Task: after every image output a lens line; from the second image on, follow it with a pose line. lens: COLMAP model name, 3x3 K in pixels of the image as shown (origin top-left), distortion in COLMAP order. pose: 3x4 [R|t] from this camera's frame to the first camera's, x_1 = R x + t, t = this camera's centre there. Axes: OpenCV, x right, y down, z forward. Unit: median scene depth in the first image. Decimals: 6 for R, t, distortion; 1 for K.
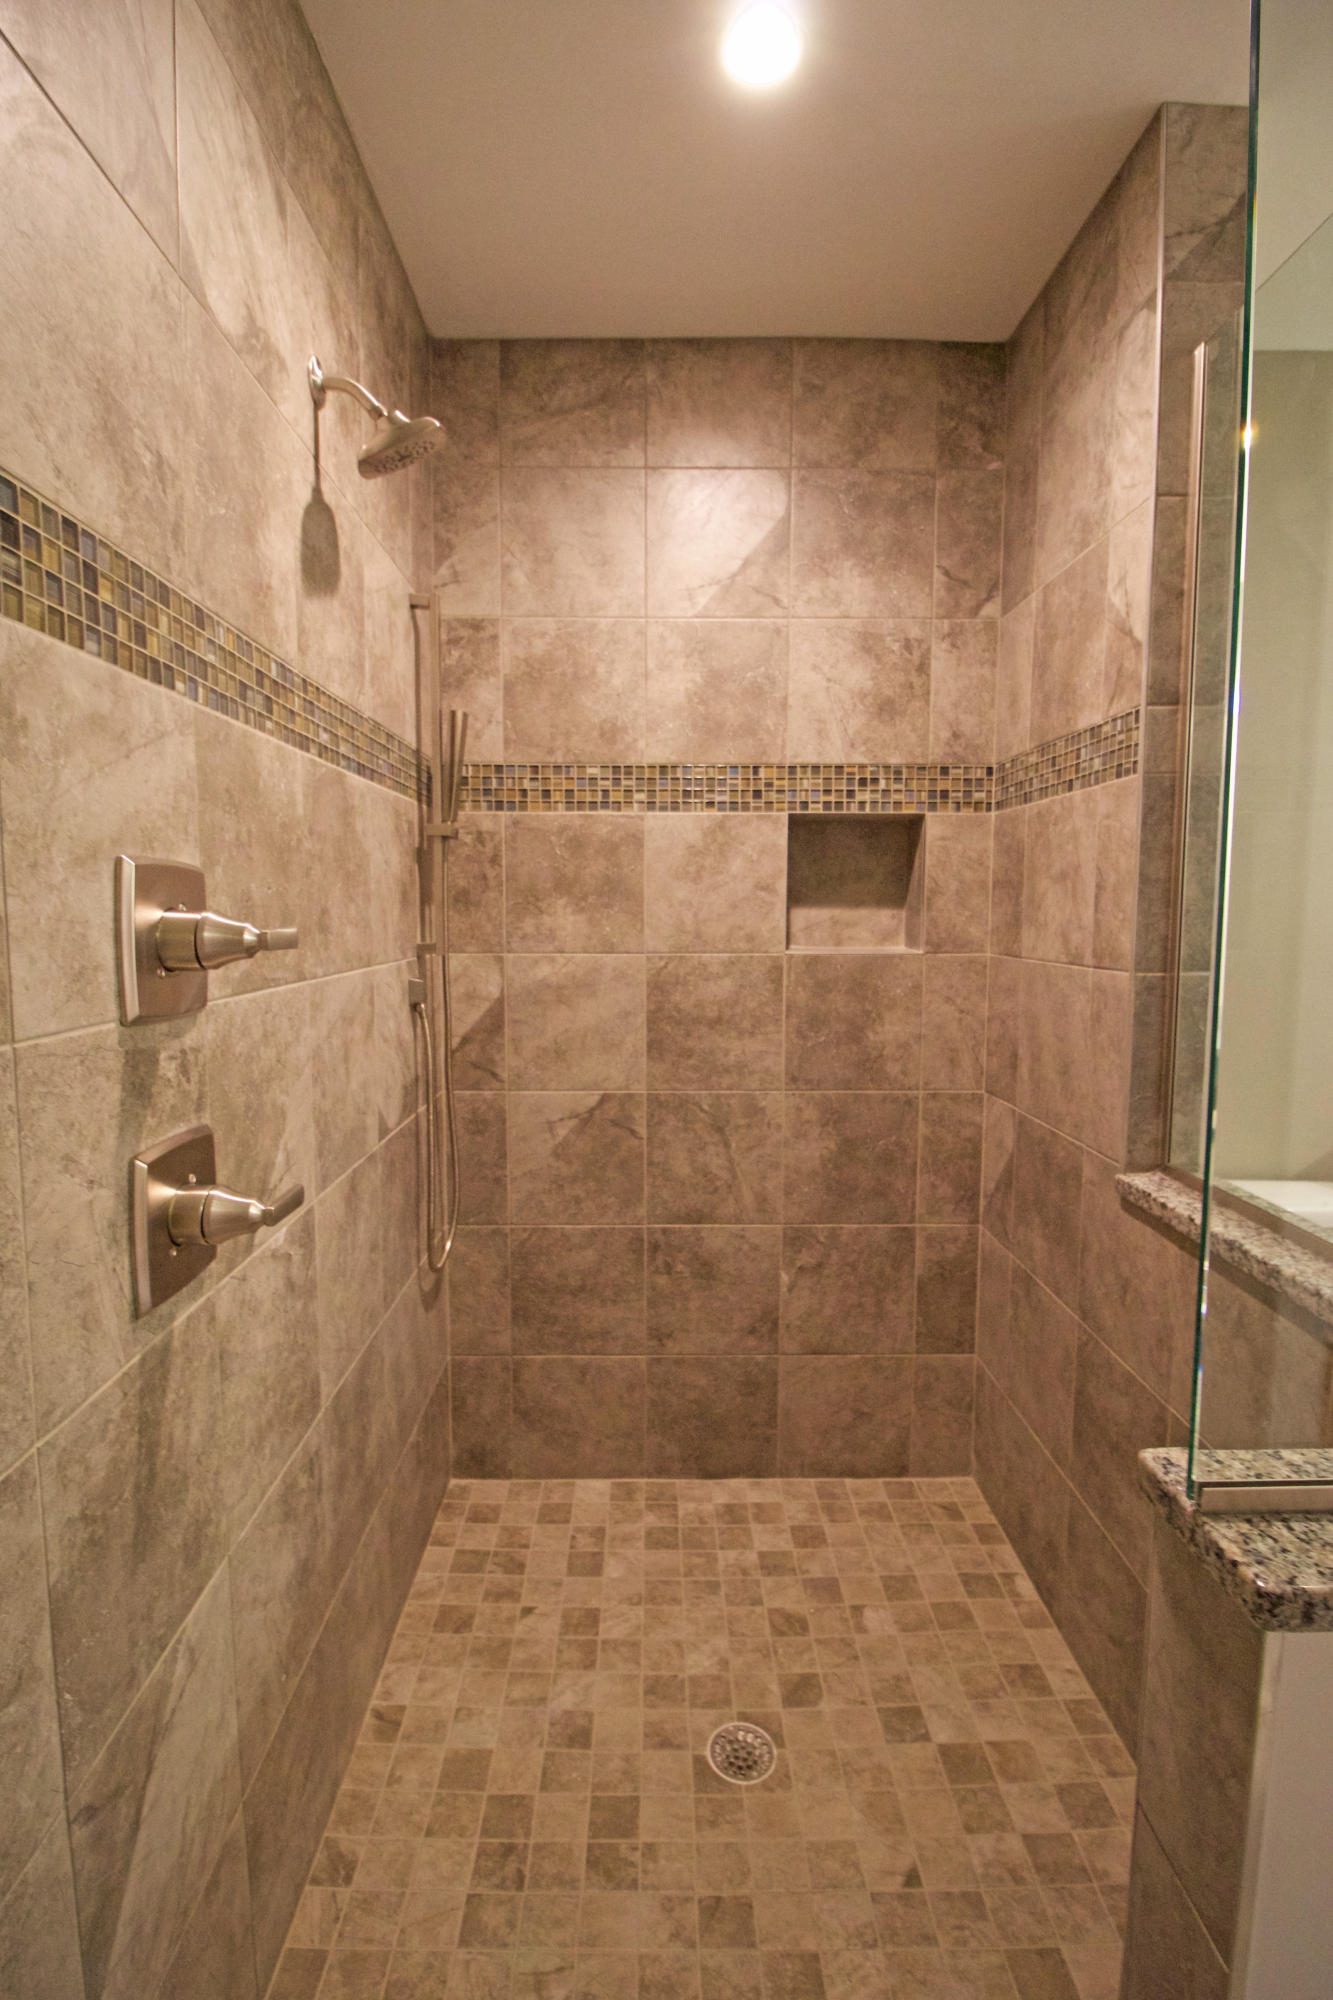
lens RADIAL K [[945.3, 0, 660.4], [0, 945.3, 999.3], [0, 0, 1]] dist [-0.003136, -0.000587]
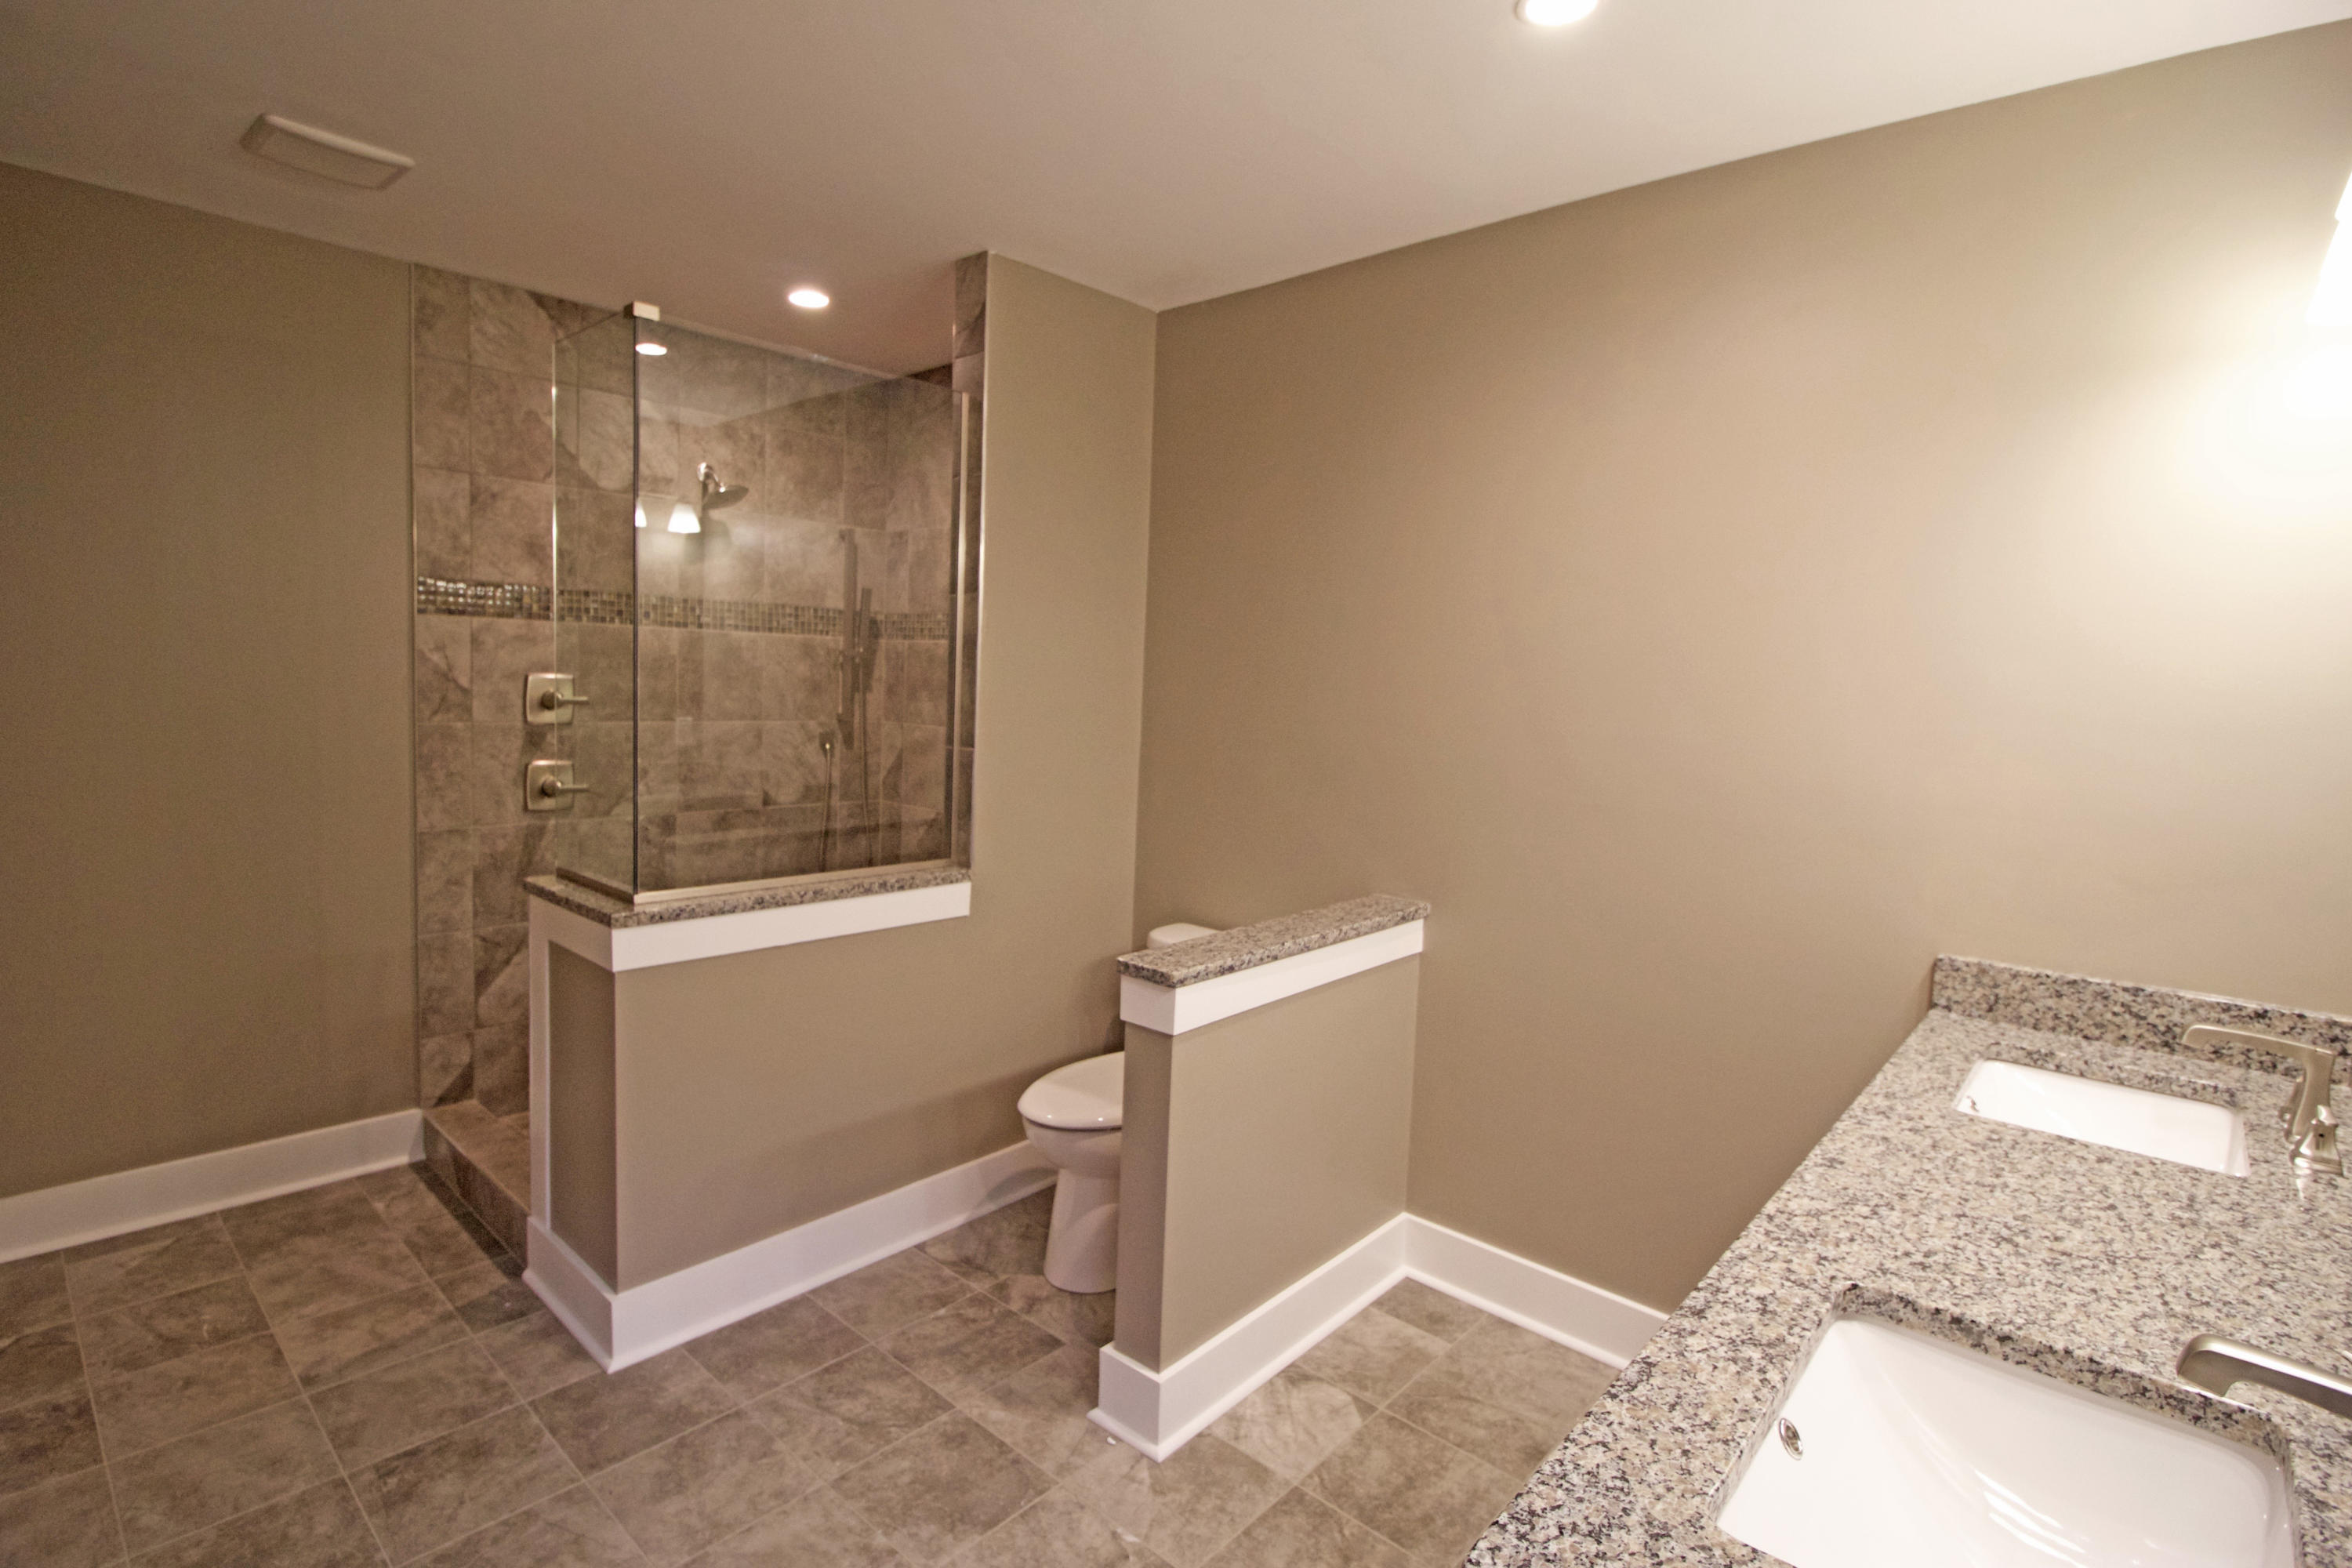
lens RADIAL K [[1111.6, 0, 1176.6], [0, 1111.6, 776.0], [0, 0, 1]] dist [-0.003136, -0.000587]
pose [[0.740859, 0.081148, -0.666741, 1.569773], [-0.098835, 0.995040, 0.011282, -0.024241], [0.664350, 0.057539, 0.745204, -0.169062]]
